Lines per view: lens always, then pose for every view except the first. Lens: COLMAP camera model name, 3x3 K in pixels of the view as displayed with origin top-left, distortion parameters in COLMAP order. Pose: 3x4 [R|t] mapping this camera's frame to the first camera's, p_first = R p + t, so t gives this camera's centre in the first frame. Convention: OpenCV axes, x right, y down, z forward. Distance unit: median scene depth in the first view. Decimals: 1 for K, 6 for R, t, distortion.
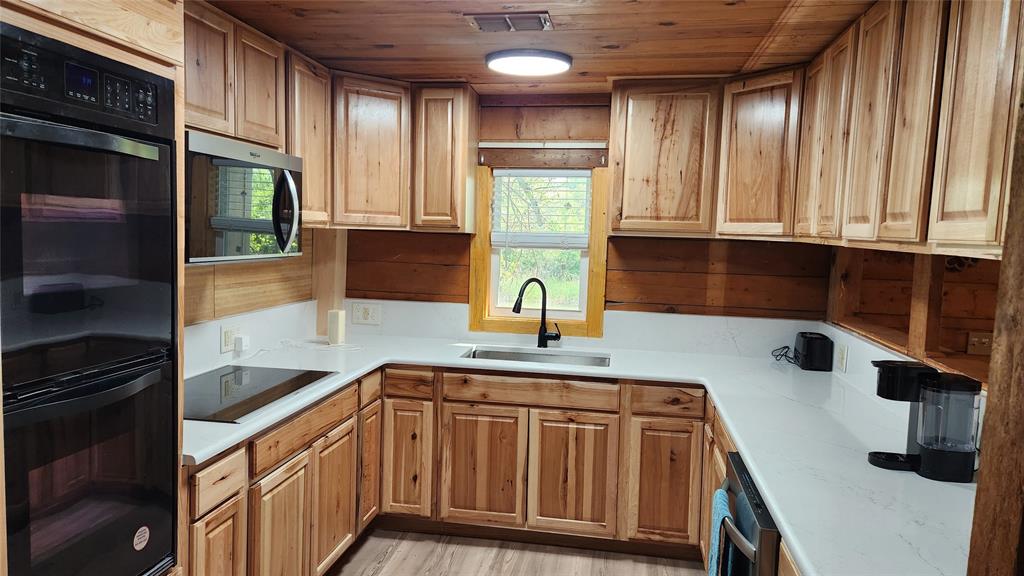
lens RADIAL K [[656.8, 0, 512.0], [0, 656.8, 288.0], [0, 0, 1]] dist [0.004740, -0.000348]
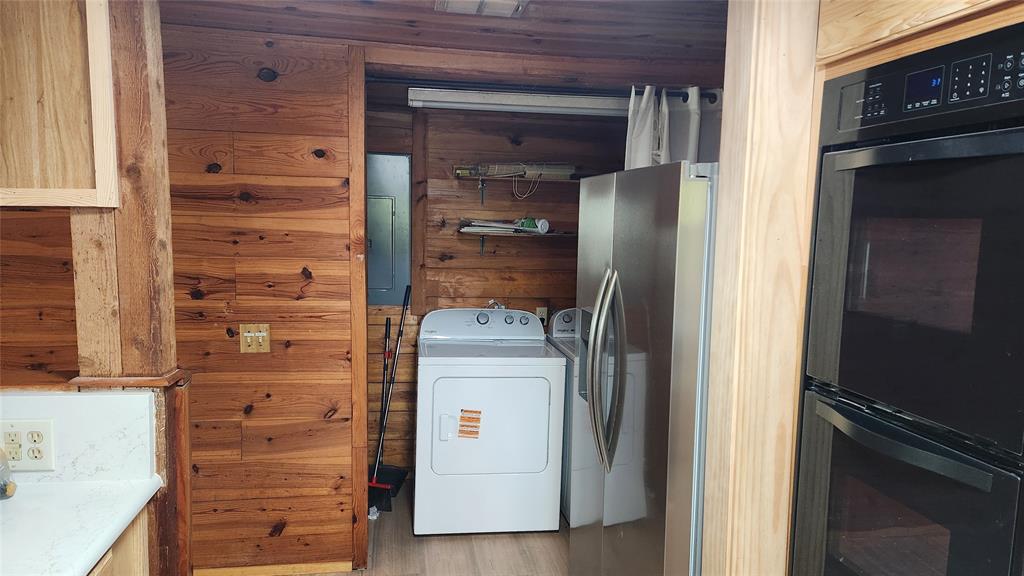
lens RADIAL K [[656.8, 0, 512.0], [0, 656.8, 288.0], [0, 0, 1]] dist [0.004740, -0.000348]
pose [[-0.935397, -0.025408, -0.352686, 0.164802], [-0.092318, 0.980370, 0.174219, -0.148553], [0.341336, 0.195524, -0.919380, 1.635571]]
